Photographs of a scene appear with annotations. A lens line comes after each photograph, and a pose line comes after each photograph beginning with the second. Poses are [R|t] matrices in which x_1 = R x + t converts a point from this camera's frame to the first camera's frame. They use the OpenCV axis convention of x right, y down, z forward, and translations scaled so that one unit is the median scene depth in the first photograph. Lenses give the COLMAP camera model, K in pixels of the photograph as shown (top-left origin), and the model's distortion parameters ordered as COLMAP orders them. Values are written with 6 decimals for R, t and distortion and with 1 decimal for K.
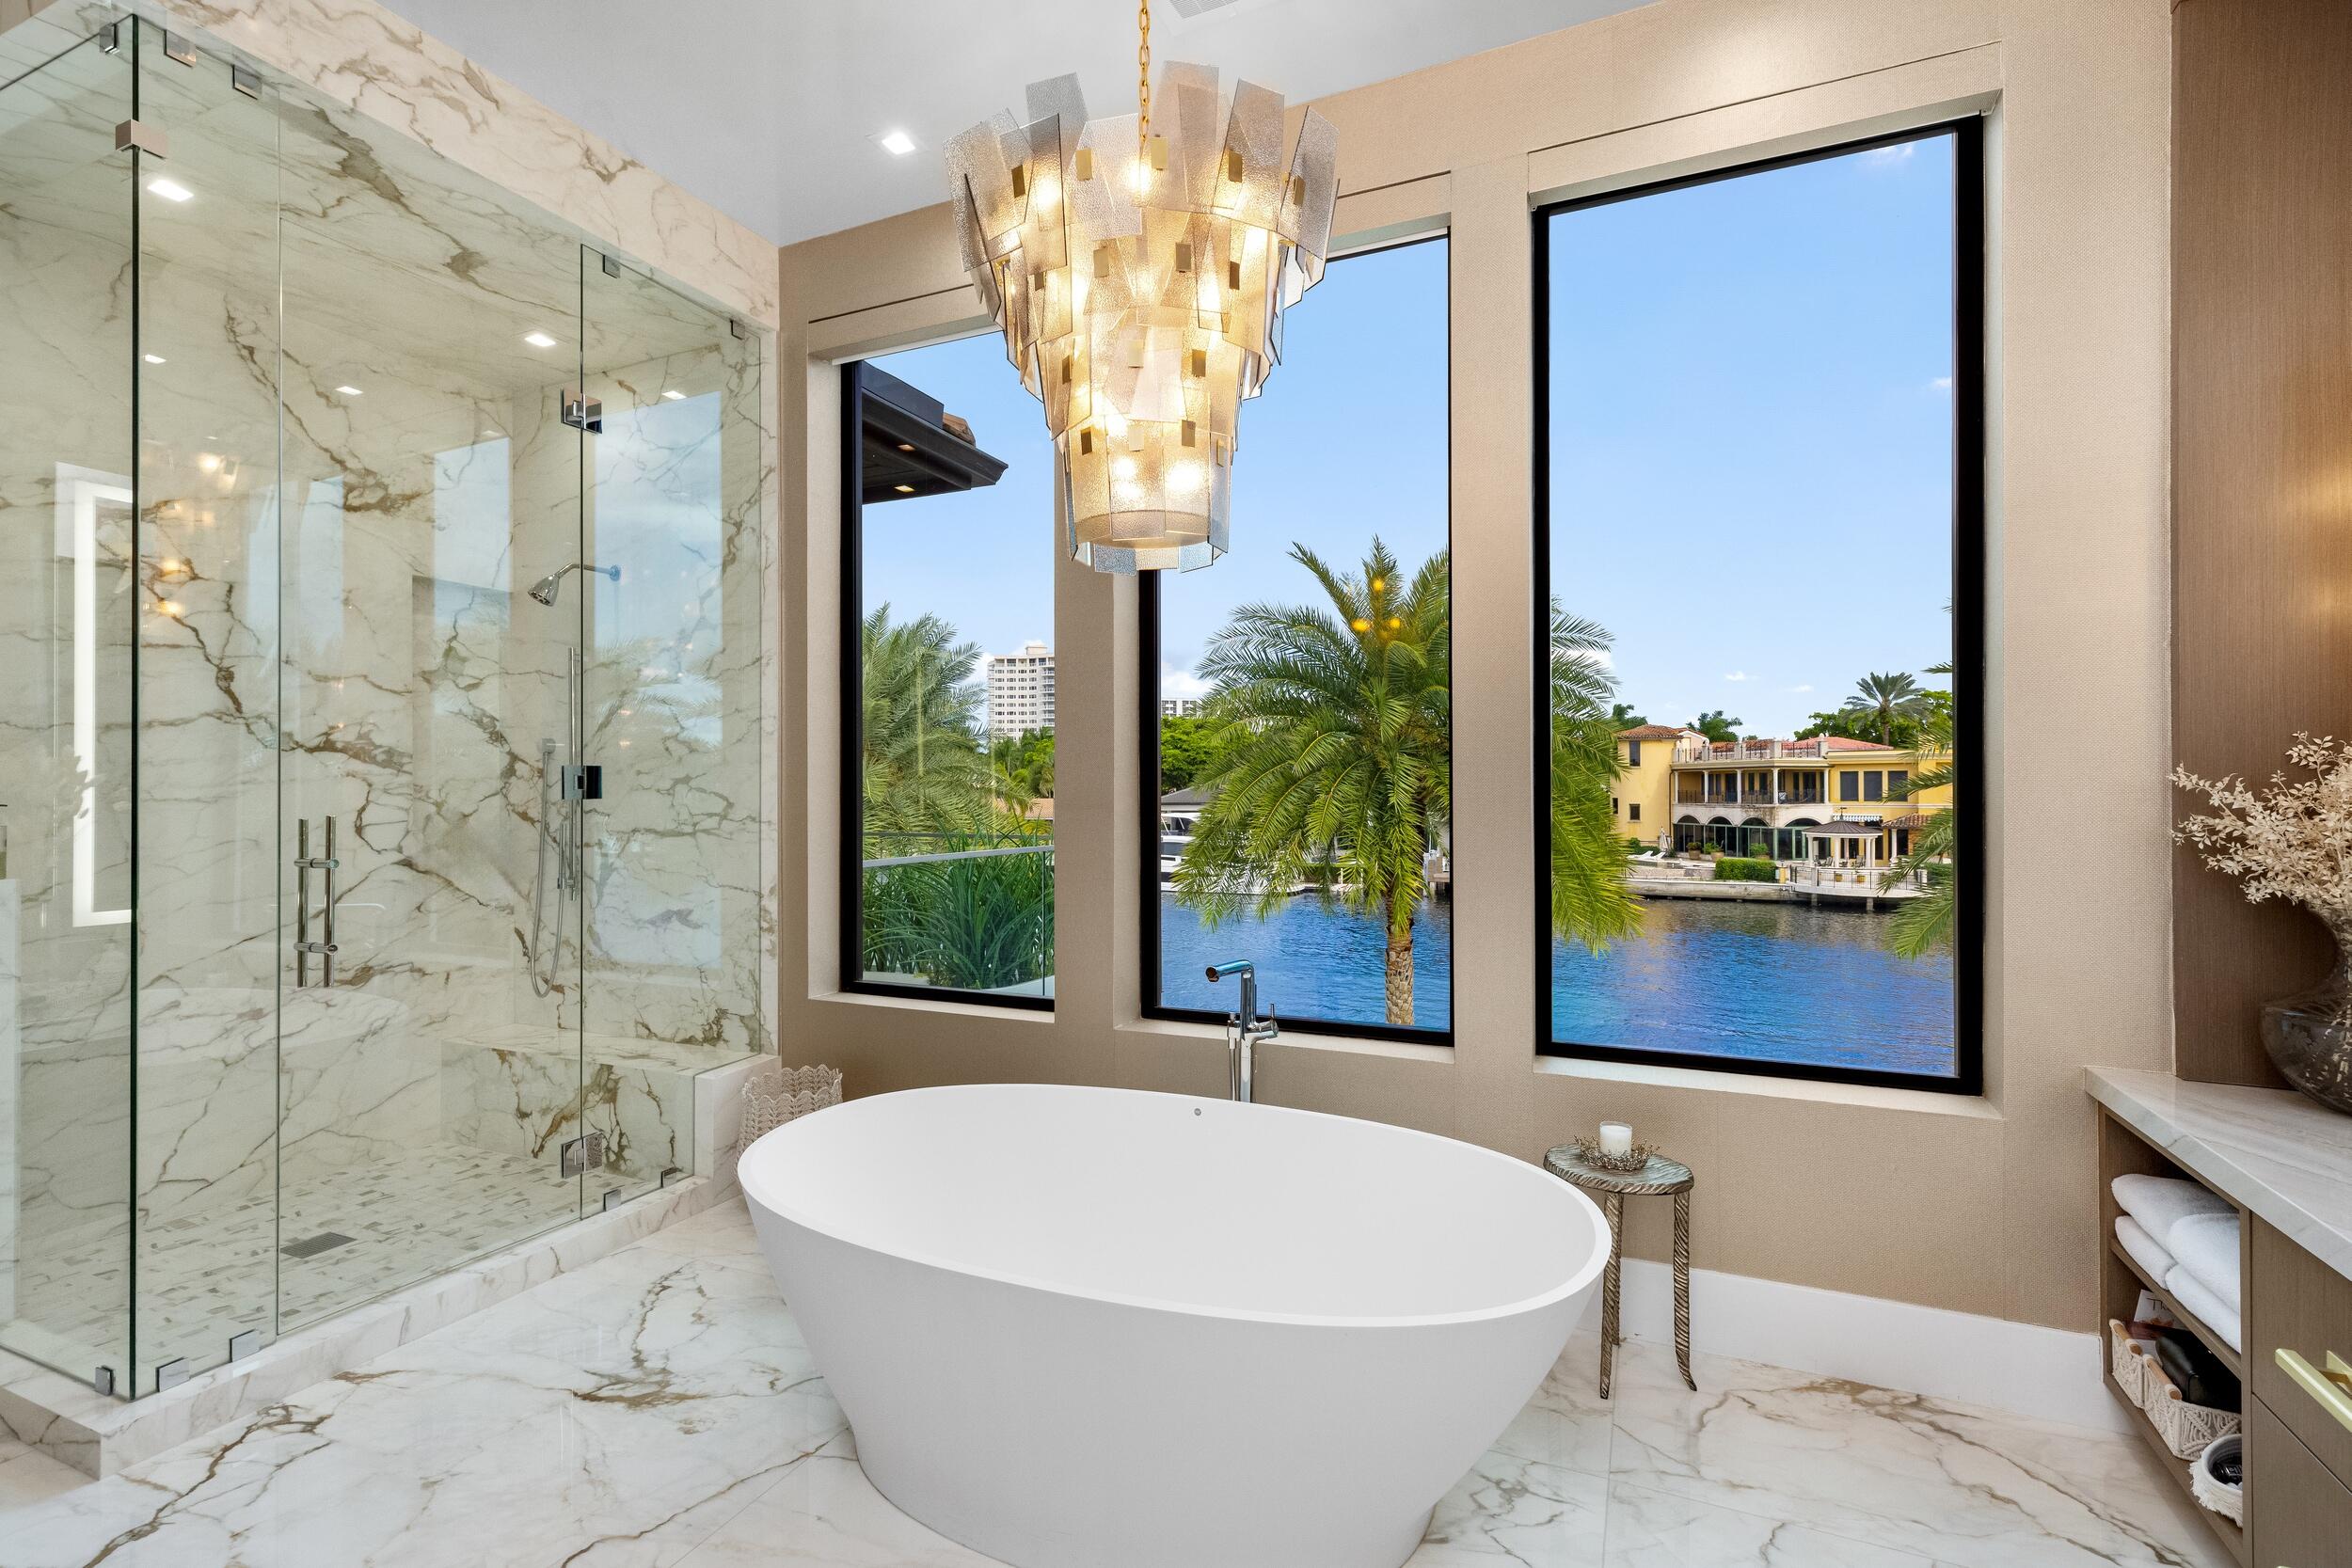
lens RADIAL K [[1082.8, 0, 1191.2], [0, 1082.8, 785.1], [0, 0, 1]] dist [0.011829, -0.000383]
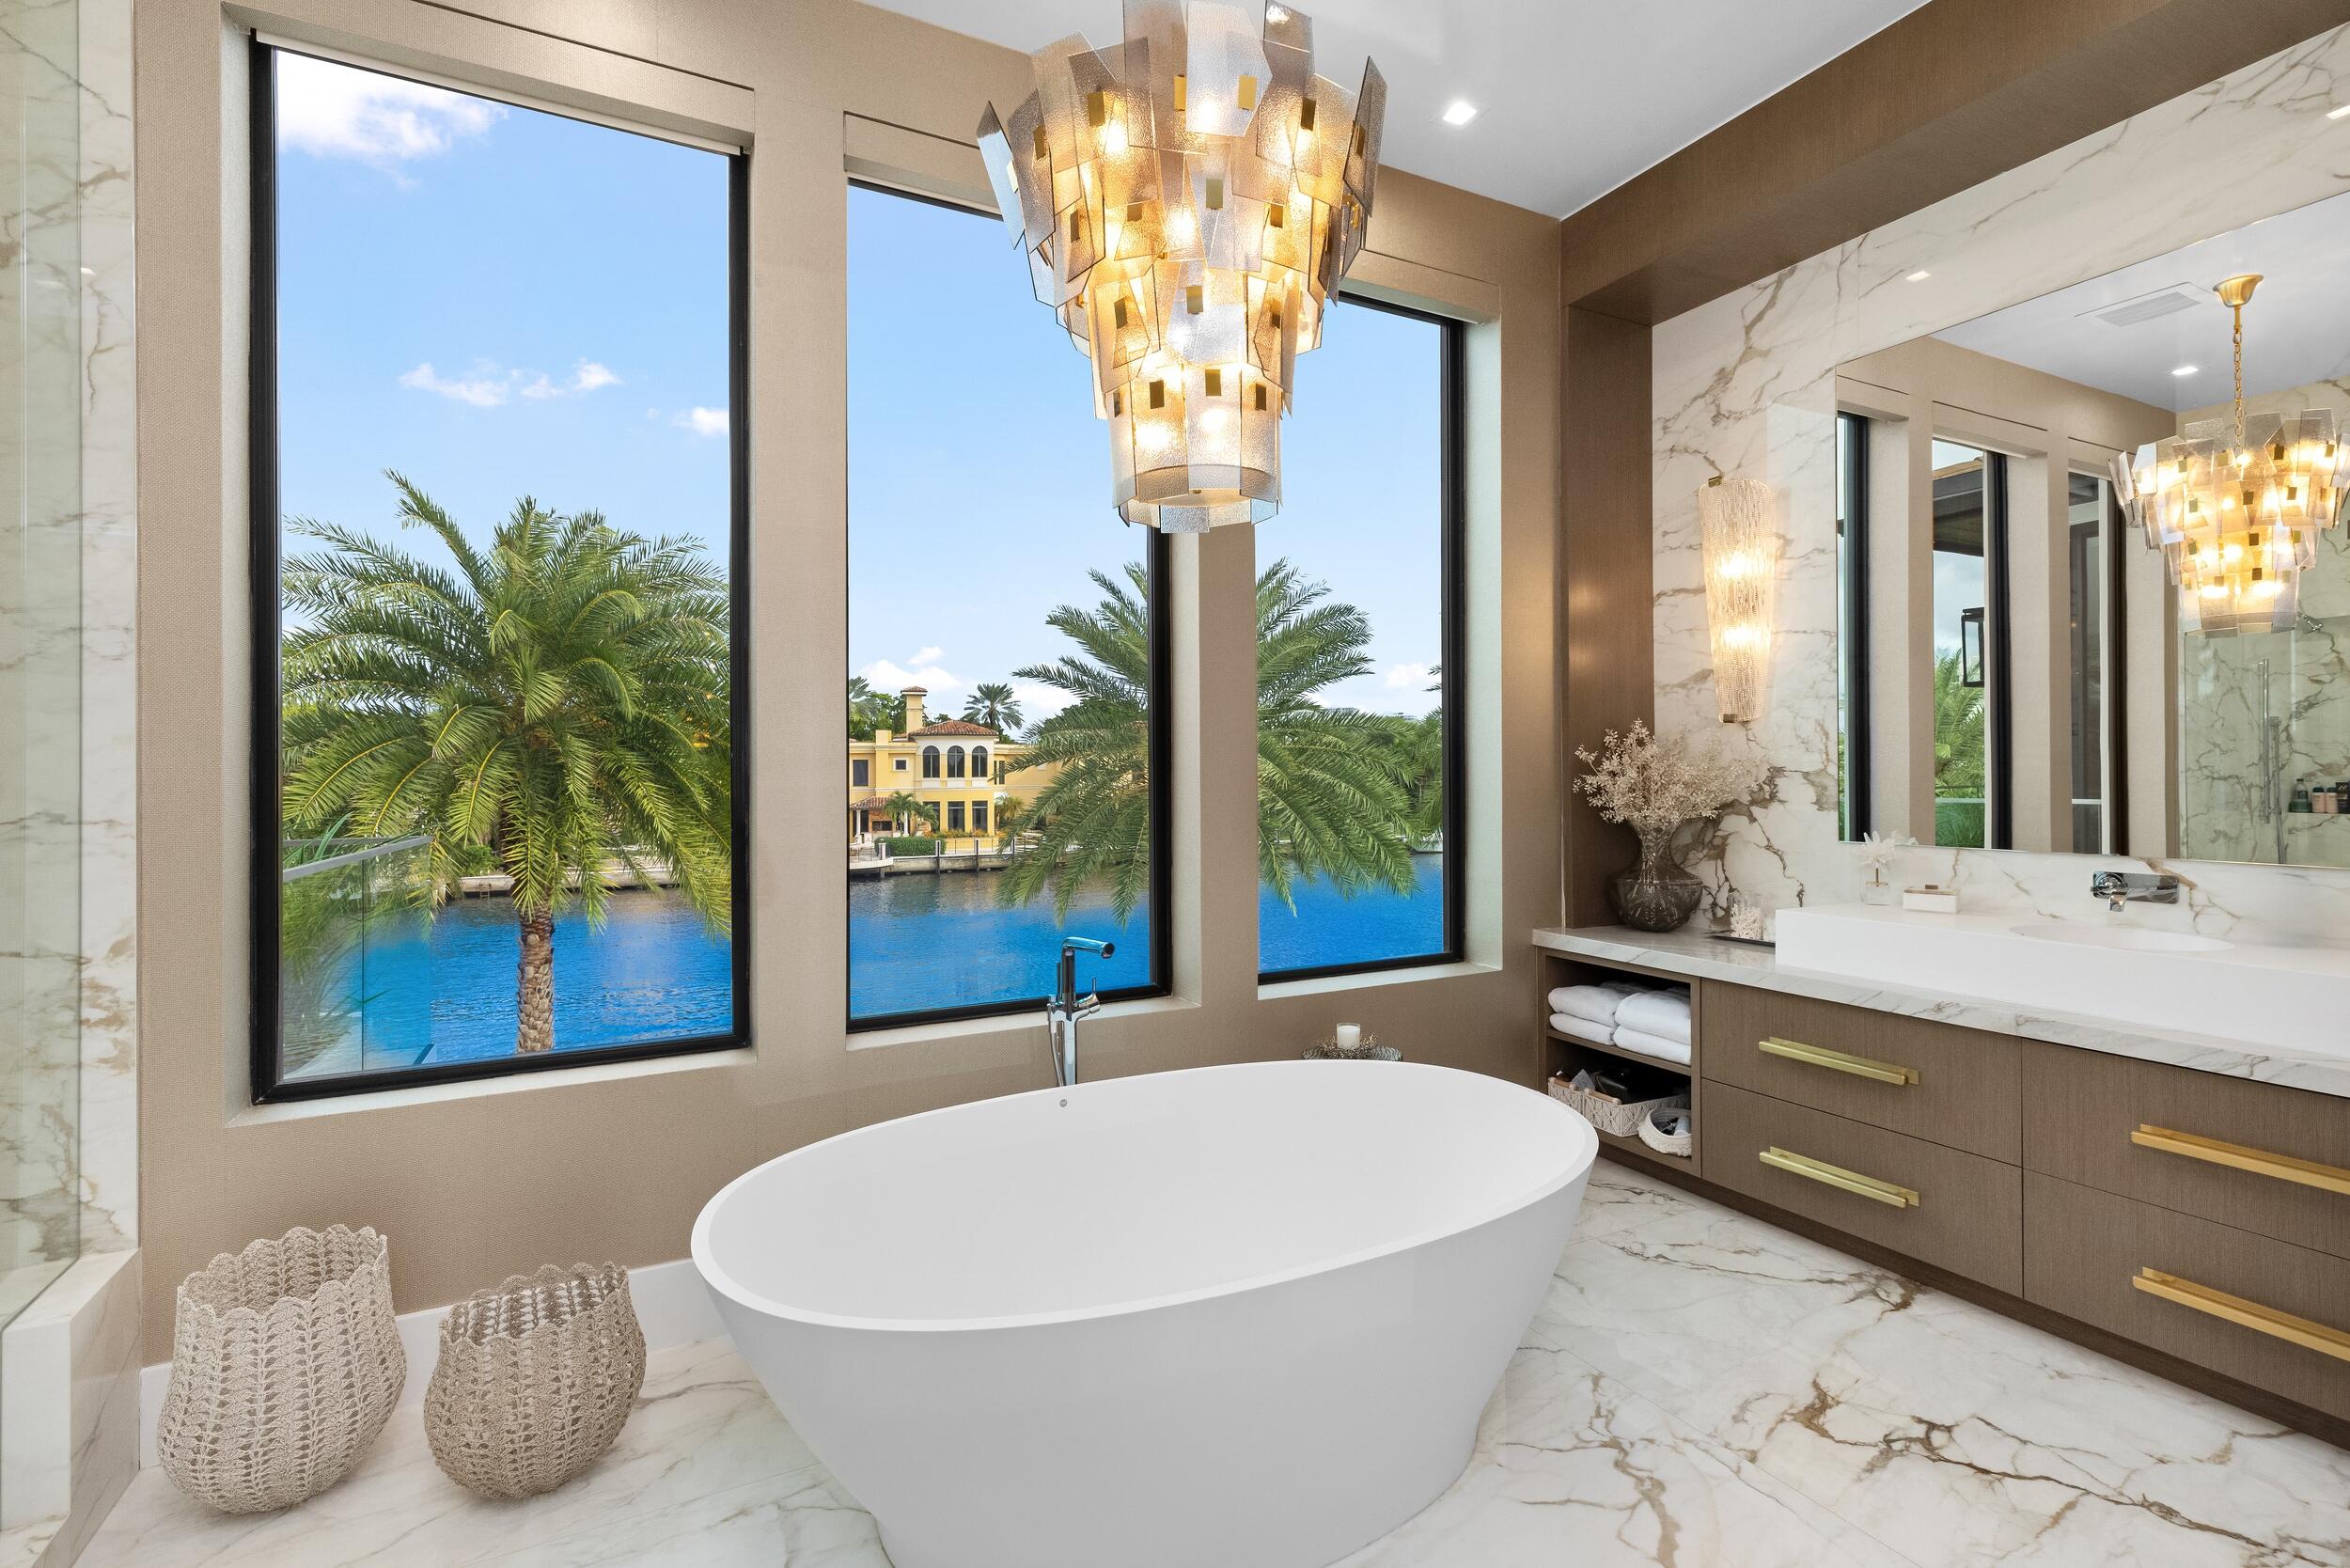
lens RADIAL K [[1082.0, 0, 1172.4], [0, 1082.0, 771.3], [0, 0, 1]] dist [0.011829, -0.000383]
pose [[0.607276, 0.003546, 0.794483, -0.493495], [-0.002241, 0.999994, -0.002750, 0.008604], [-0.794488, -0.000110, 0.607280, 0.243067]]
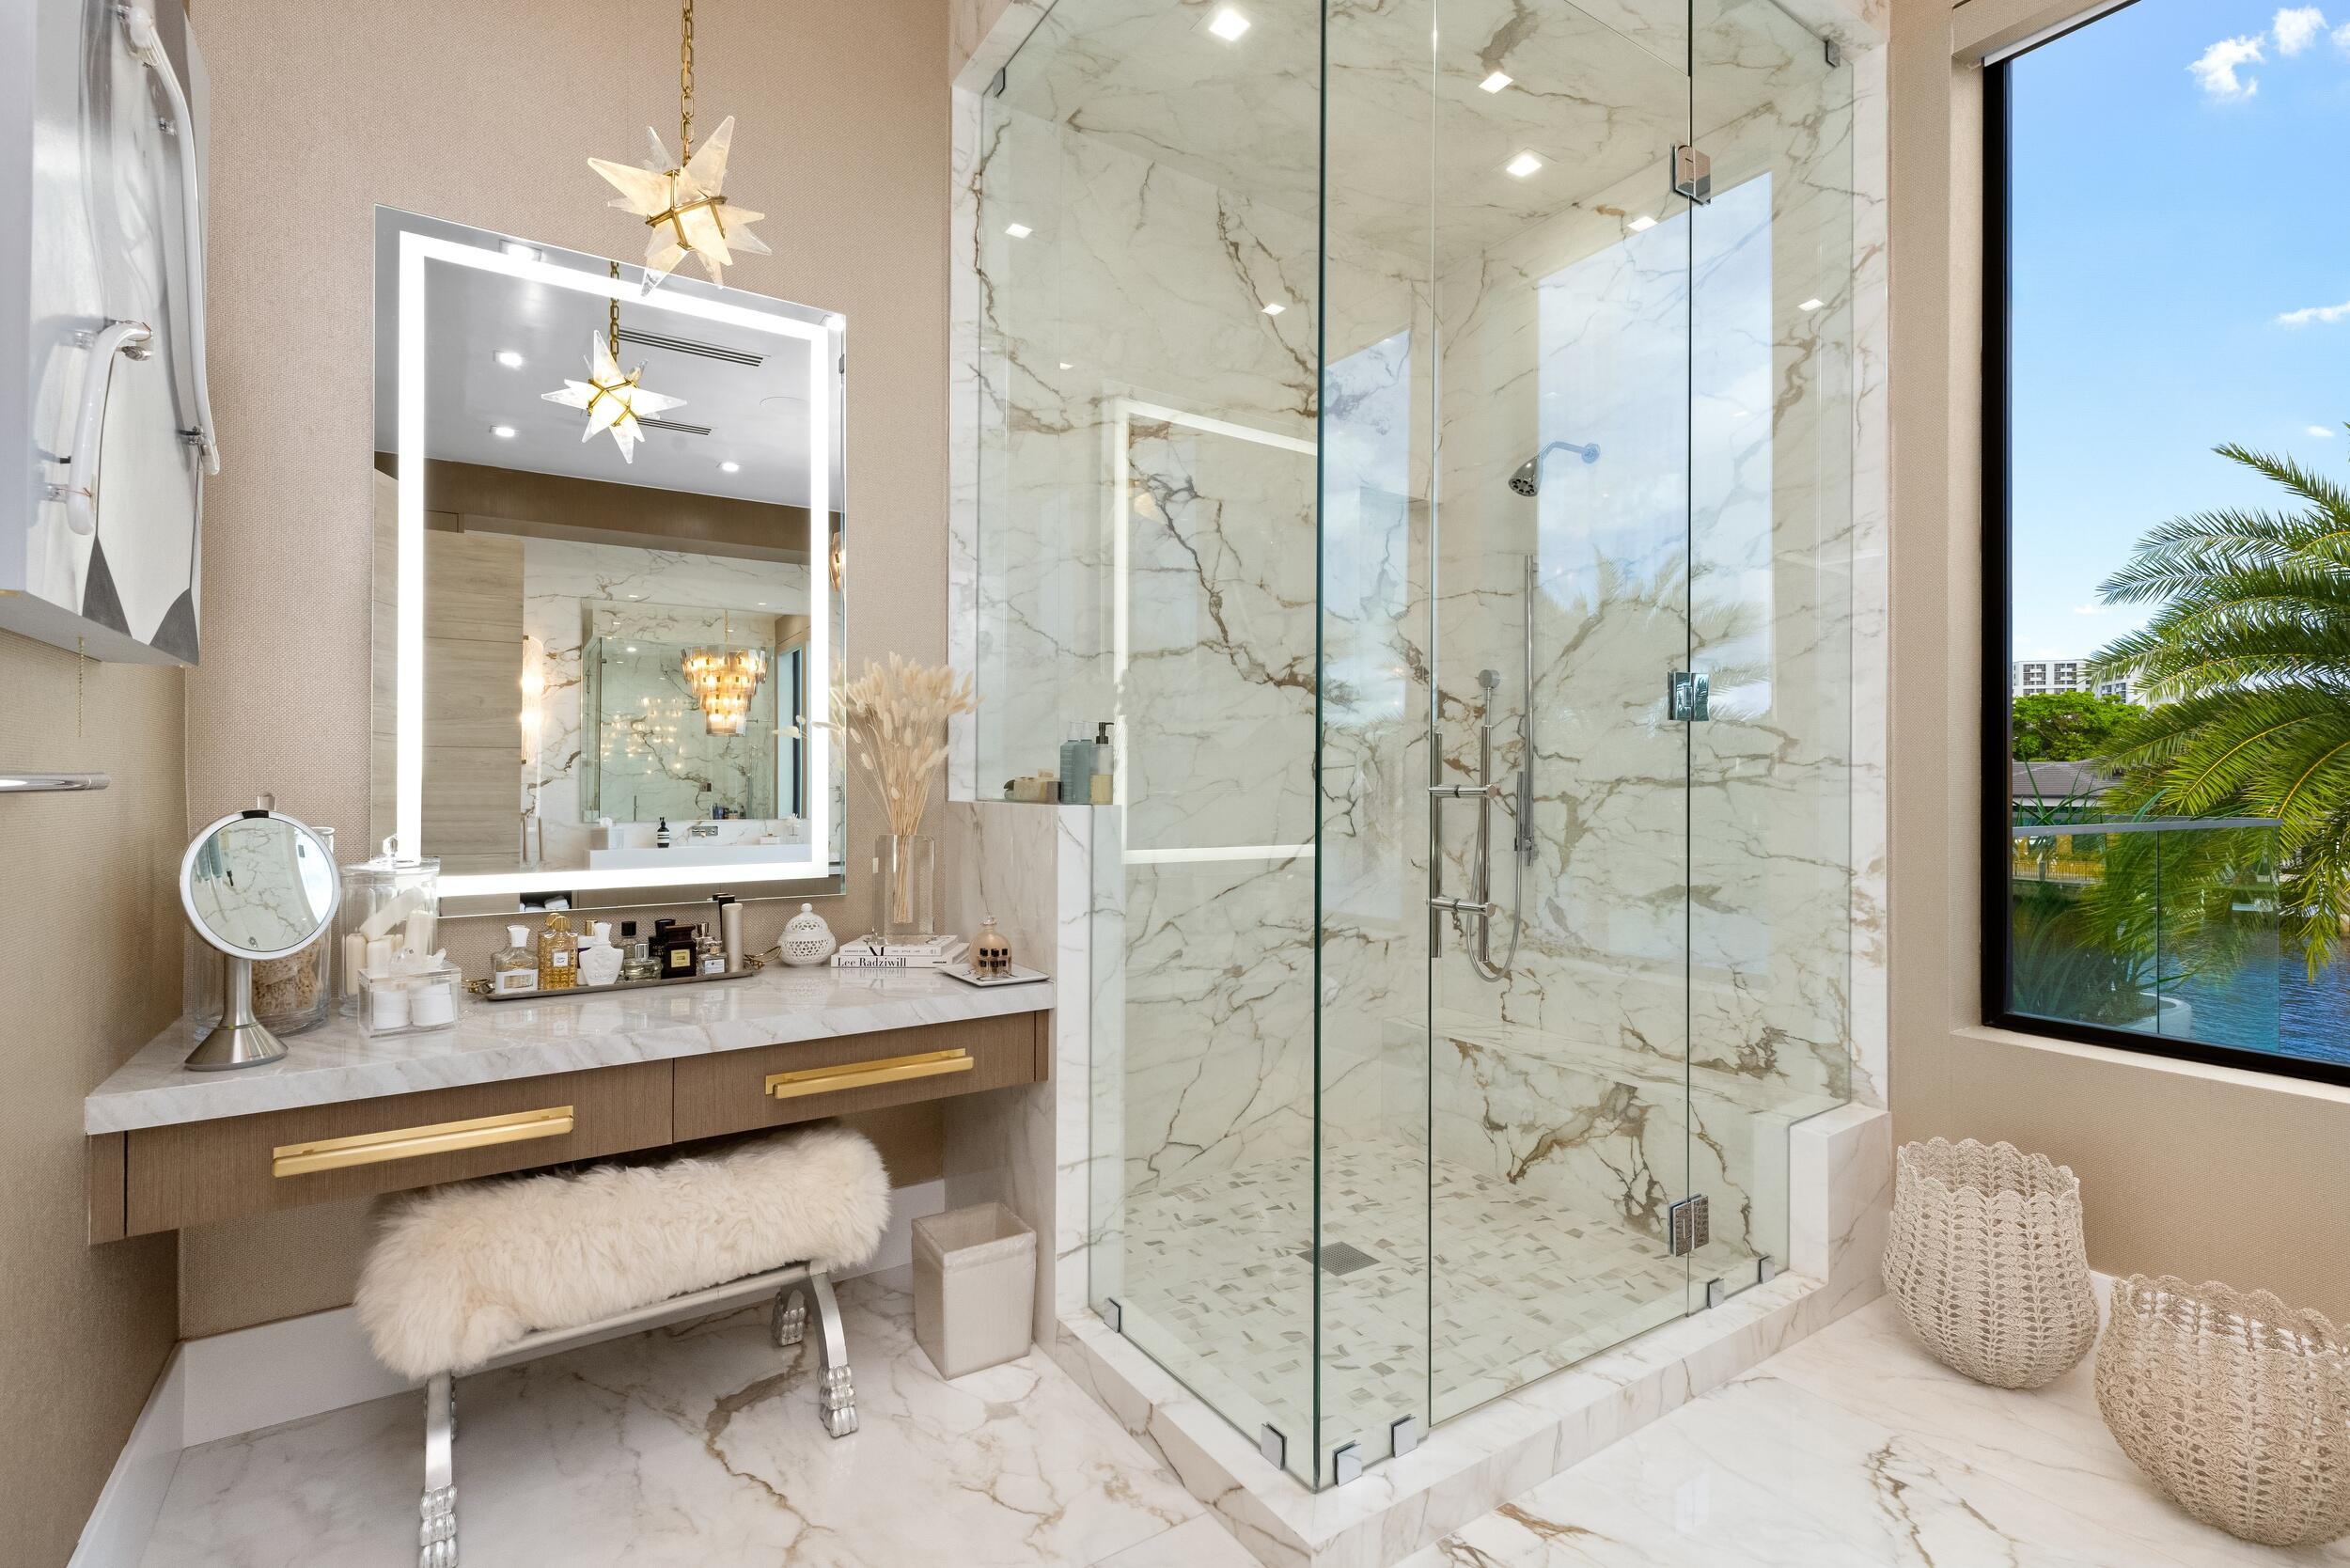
lens RADIAL K [[1082.0, 0, 1183.0], [0, 1082.0, 768.1], [0, 0, 1]] dist [0.011829, -0.000383]
pose [[0.855942, 0.003664, -0.517058, -0.398705], [-0.005627, 0.999982, -0.002229, 0.038941], [0.517041, 0.004817, 0.855947, 0.187100]]
